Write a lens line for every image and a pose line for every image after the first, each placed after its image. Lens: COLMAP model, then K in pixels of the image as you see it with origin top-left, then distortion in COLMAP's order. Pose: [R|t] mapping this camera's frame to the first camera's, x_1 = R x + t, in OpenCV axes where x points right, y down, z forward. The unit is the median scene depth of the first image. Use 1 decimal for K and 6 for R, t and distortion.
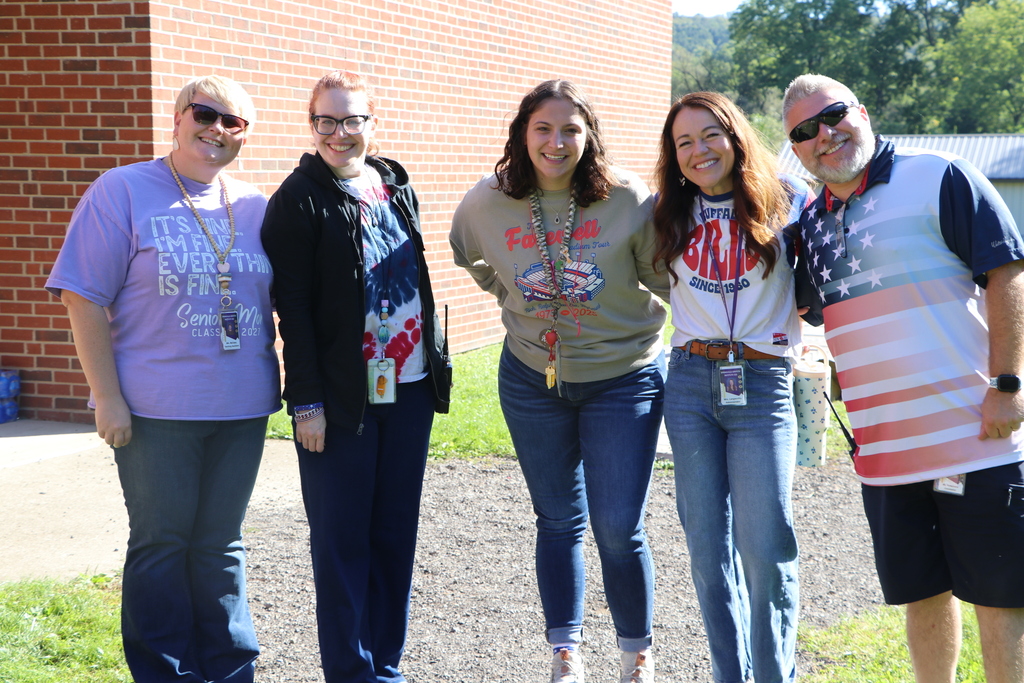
lens RADIAL K [[1731.8, 0, 513.6], [0, 1731.8, 341.0], [0, 0, 1]] dist [0.206123, 0.000000]
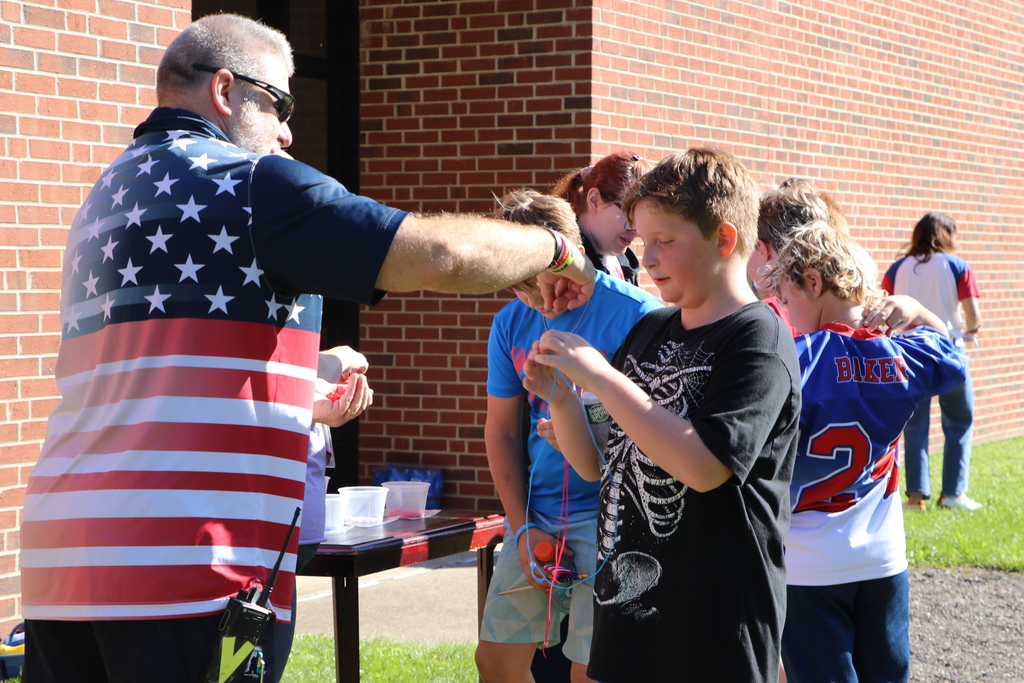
lens RADIAL K [[2286.5, 0, 510.1], [0, 2286.5, 342.0], [0, 0, 1]] dist [0.467130, 0.000000]
pose [[0.992155, -0.000286, -0.125012, -0.090039], [-0.008458, 0.997552, -0.069415, 0.033677], [0.124726, 0.069928, 0.989724, -0.220096]]
